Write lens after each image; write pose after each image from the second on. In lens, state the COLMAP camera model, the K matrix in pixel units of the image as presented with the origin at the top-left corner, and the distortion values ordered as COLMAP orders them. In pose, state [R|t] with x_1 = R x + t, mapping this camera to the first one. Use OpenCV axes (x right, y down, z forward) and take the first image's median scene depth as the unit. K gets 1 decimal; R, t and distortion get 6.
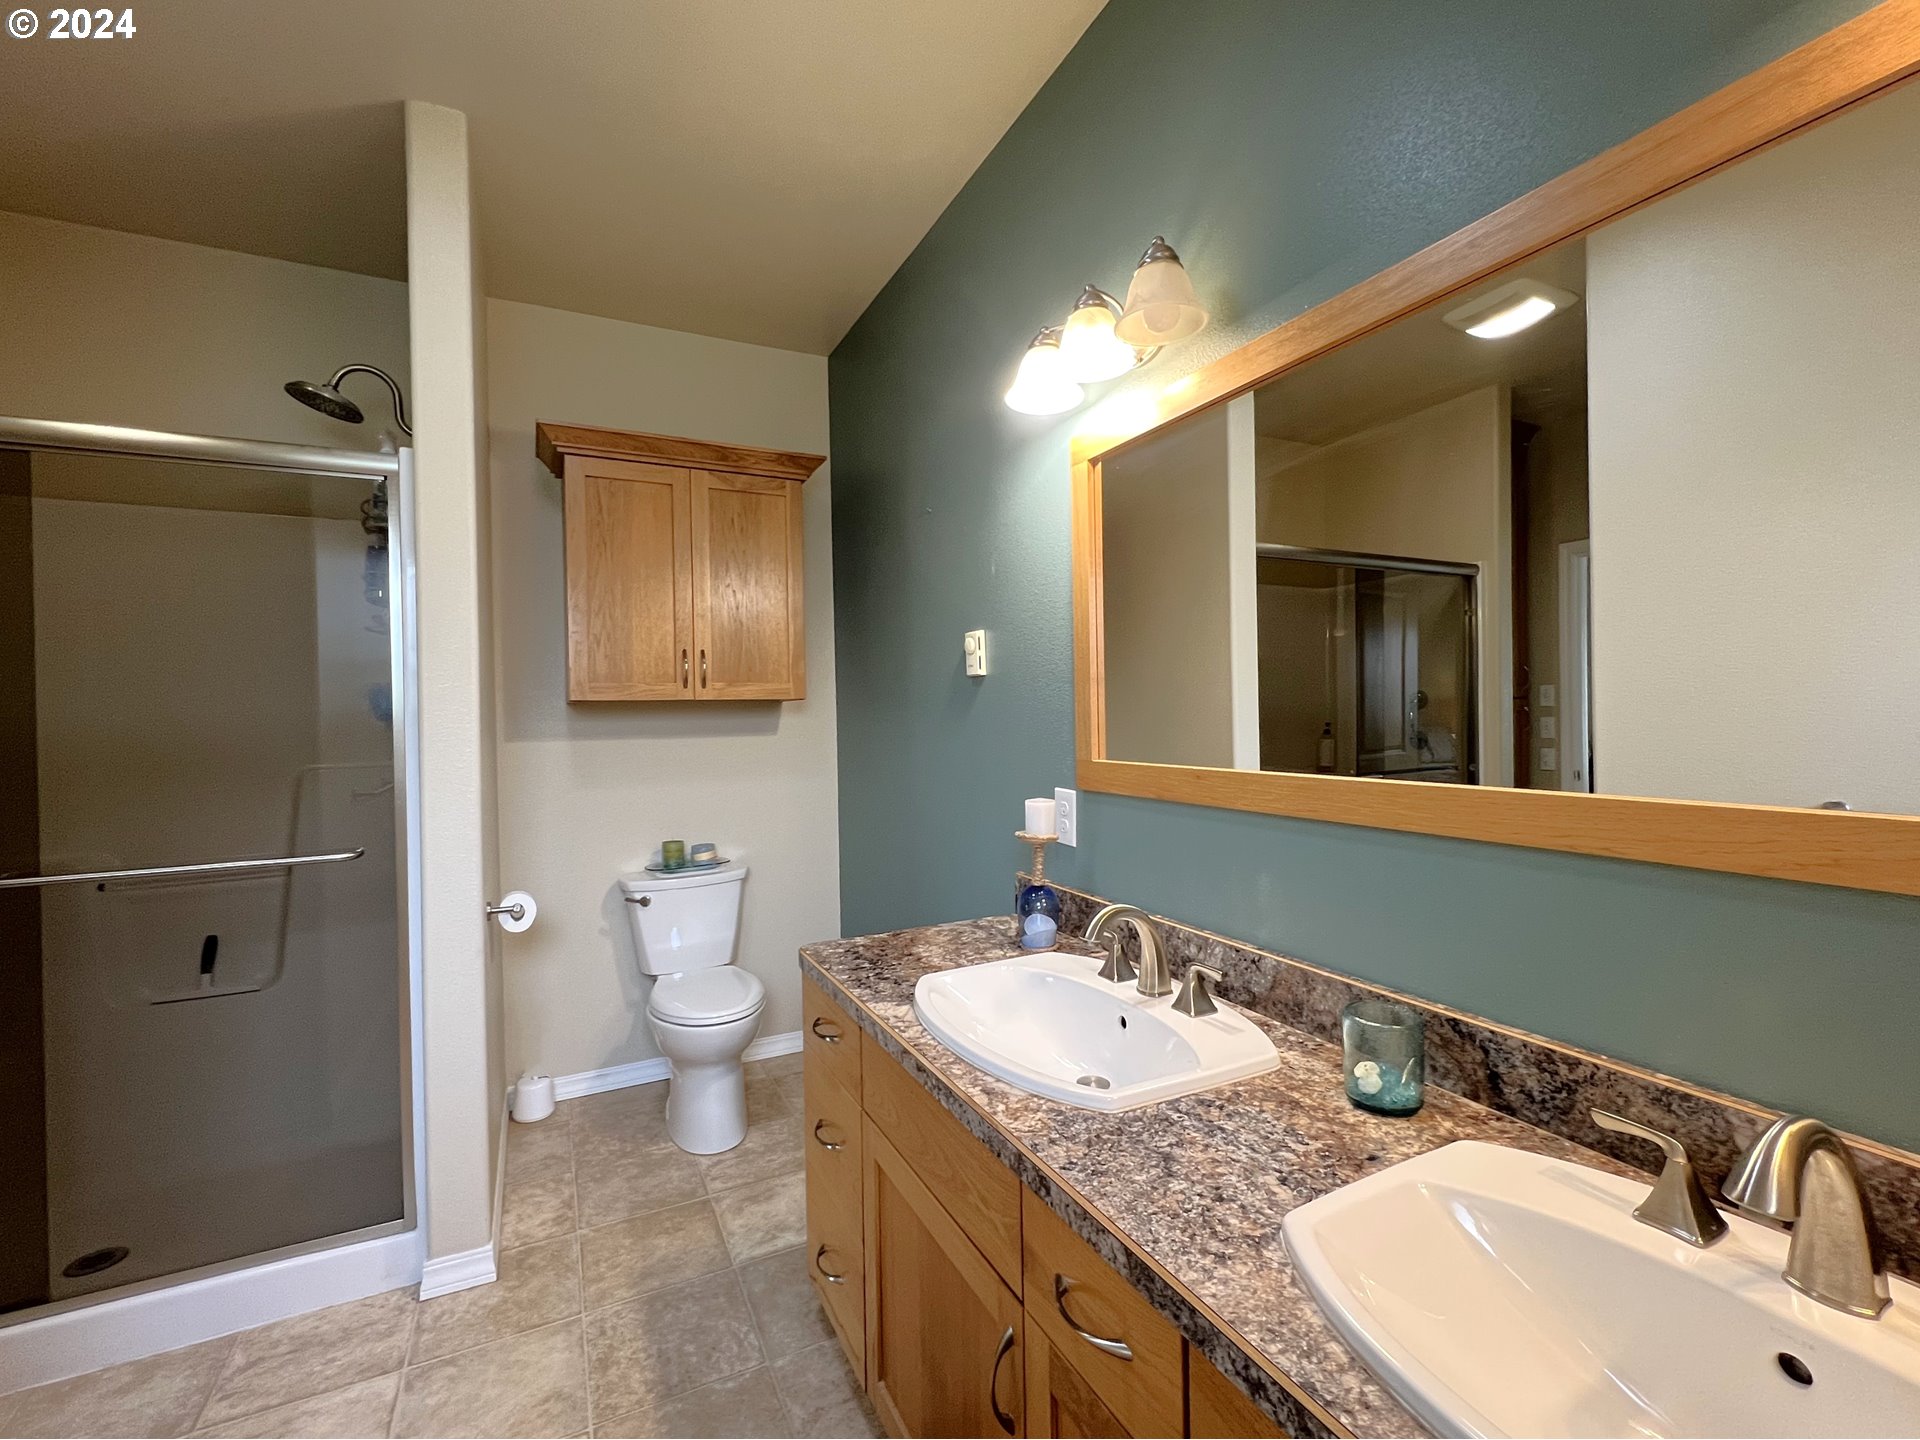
lens RADIAL K [[830.5, 0, 960.0], [0, 830.5, 720.0], [0, 0, 1]] dist [0.001050, -0.000154]
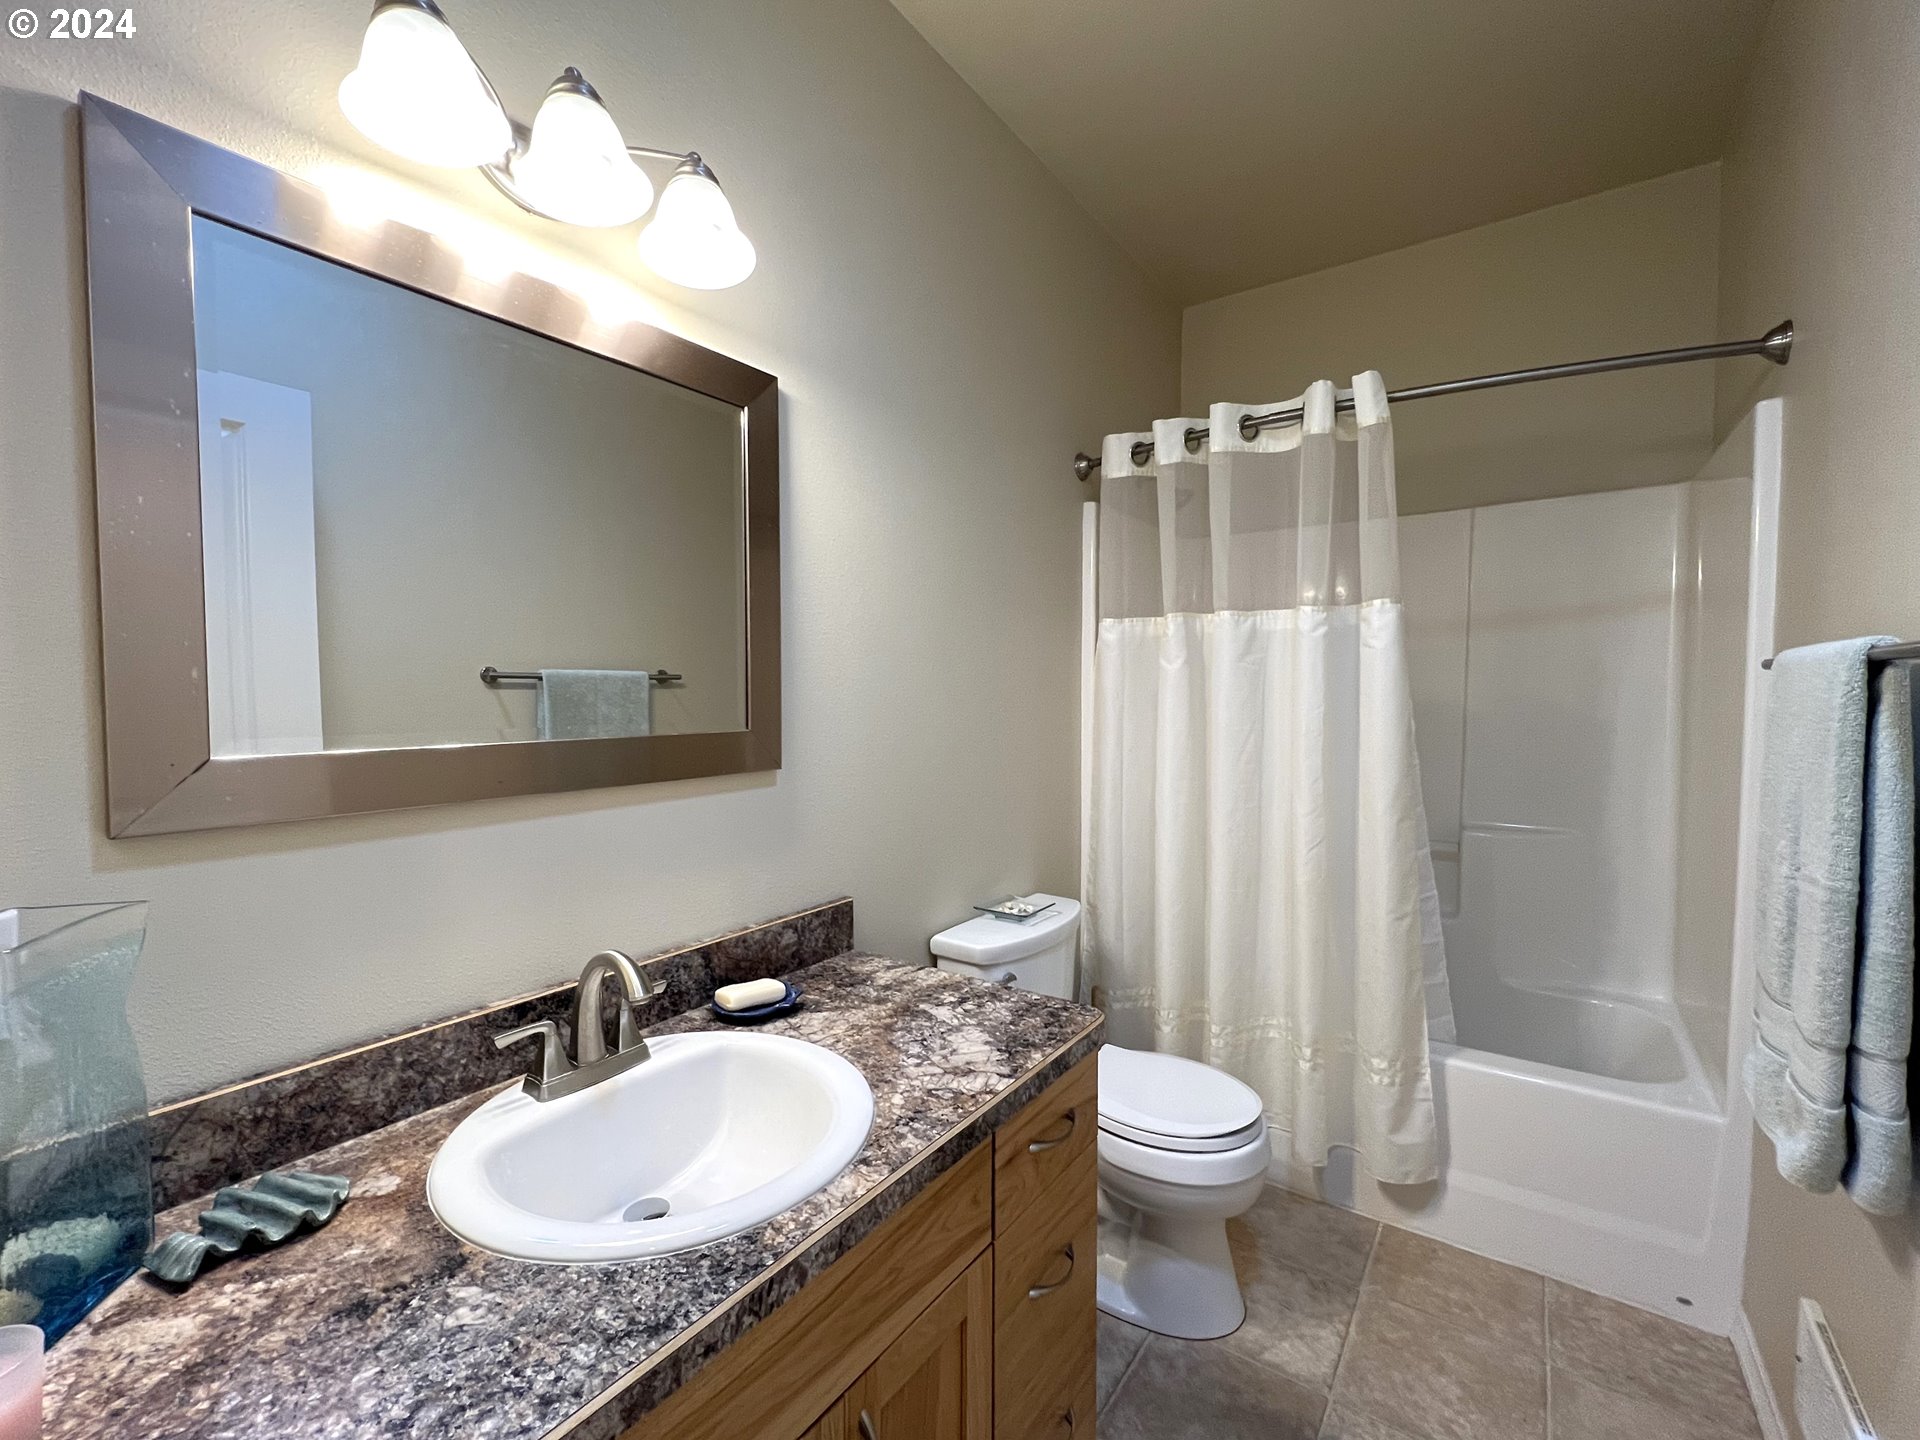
lens RADIAL K [[830.5, 0, 960.0], [0, 830.5, 720.0], [0, 0, 1]] dist [0.001050, -0.000154]
pose [[0.483323, 0.062780, -0.873188, 0.563270], [-0.025362, 0.998011, 0.057717, -0.028181], [0.875074, -0.005750, 0.483954, 0.512081]]
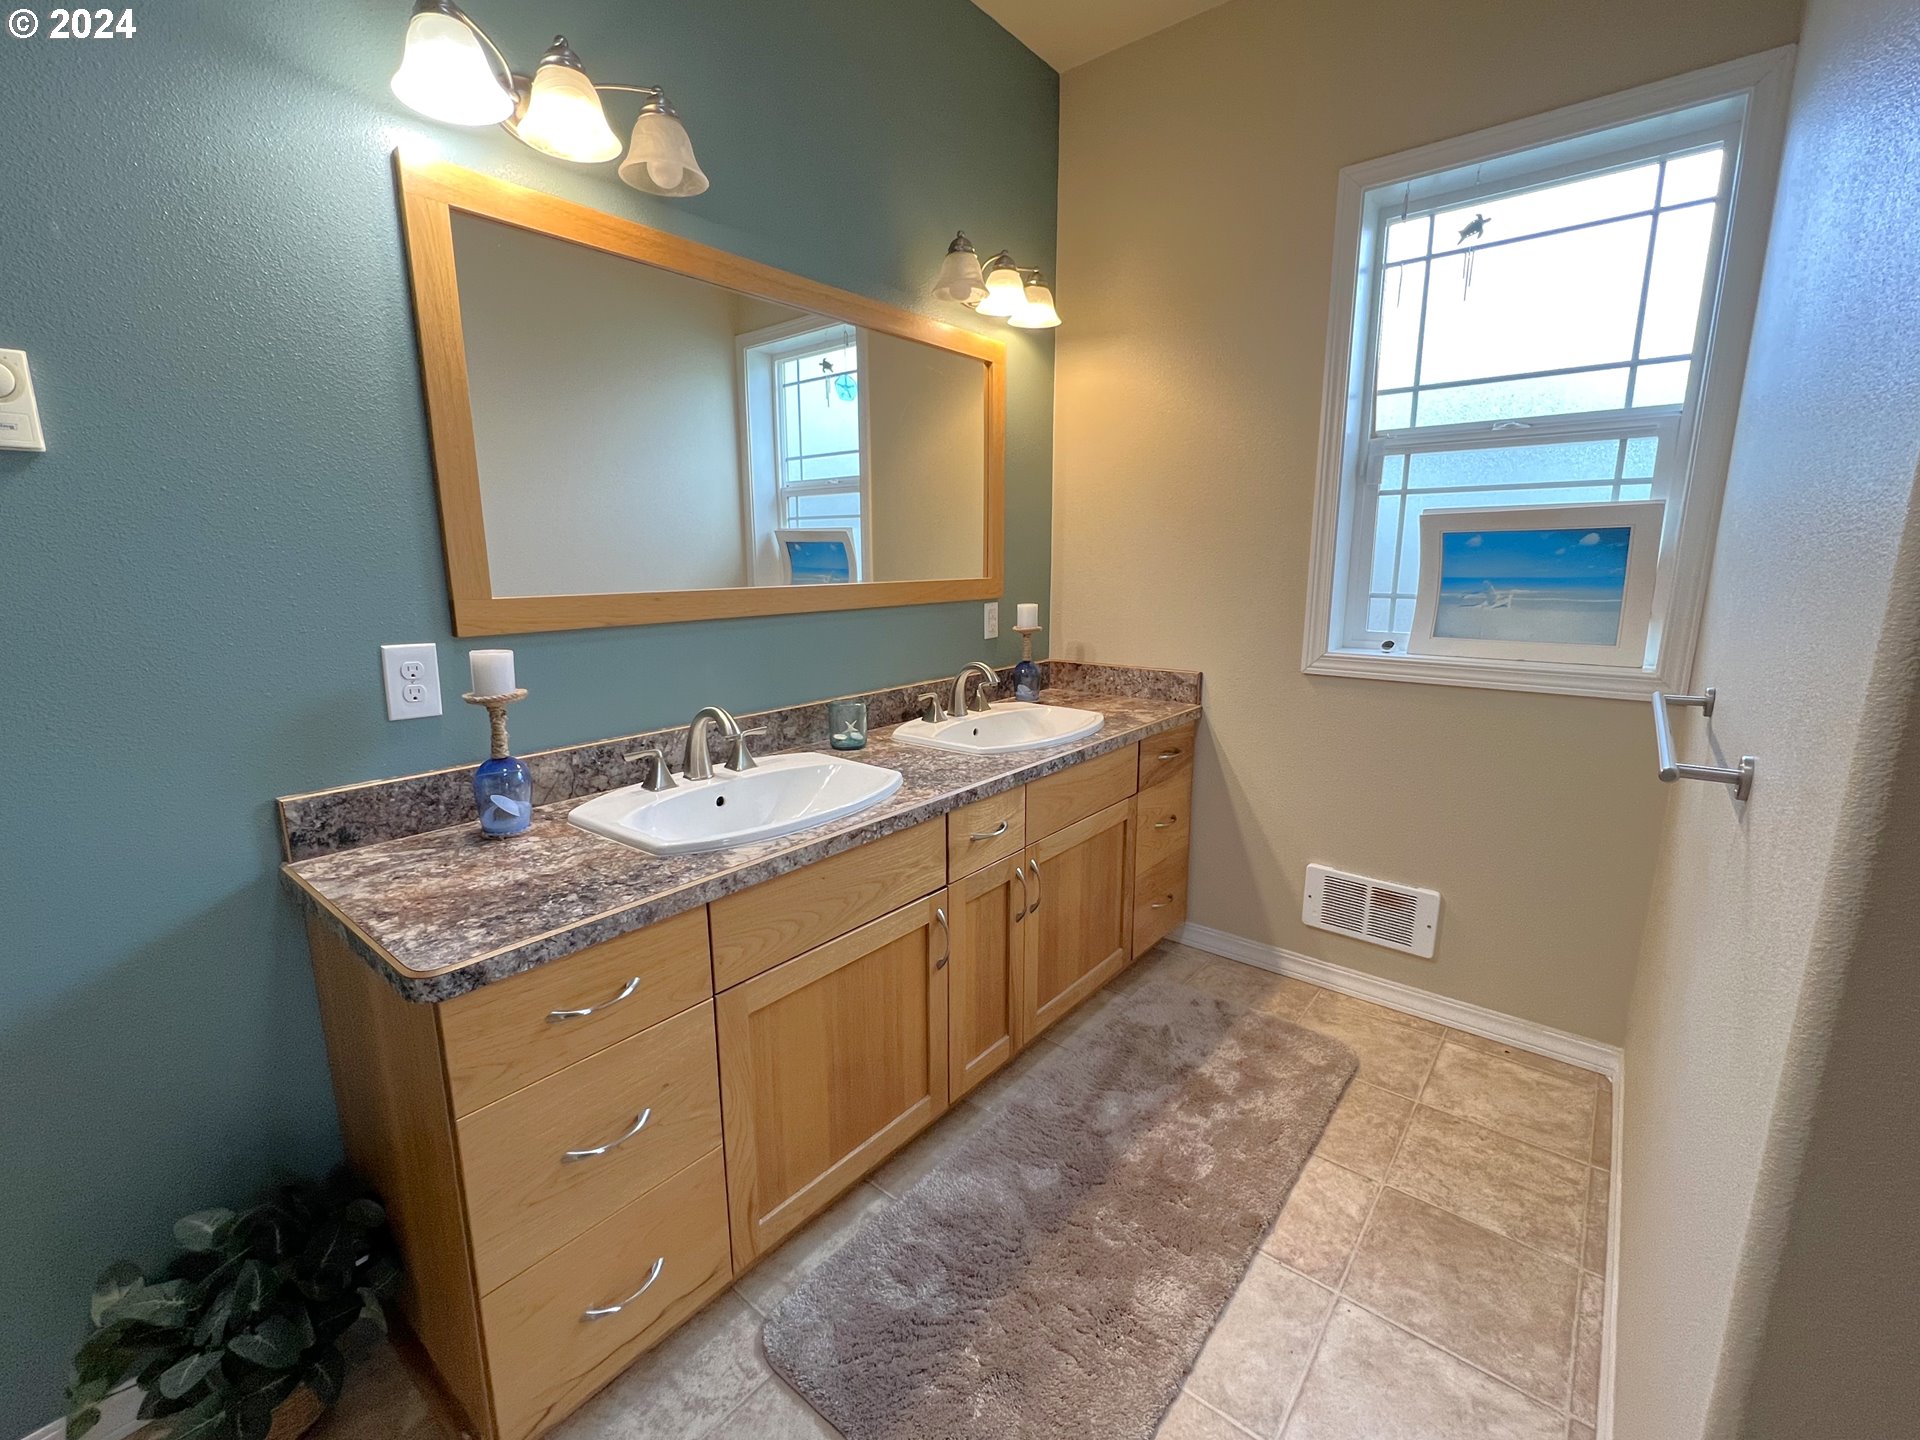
lens RADIAL K [[830.5, 0, 960.0], [0, 830.5, 720.0], [0, 0, 1]] dist [0.001050, -0.000154]
pose [[-0.412202, -0.157886, 0.897308, -0.889138], [0.018857, 0.983181, 0.181659, 0.028893], [-0.910897, 0.091801, -0.402292, 1.012242]]
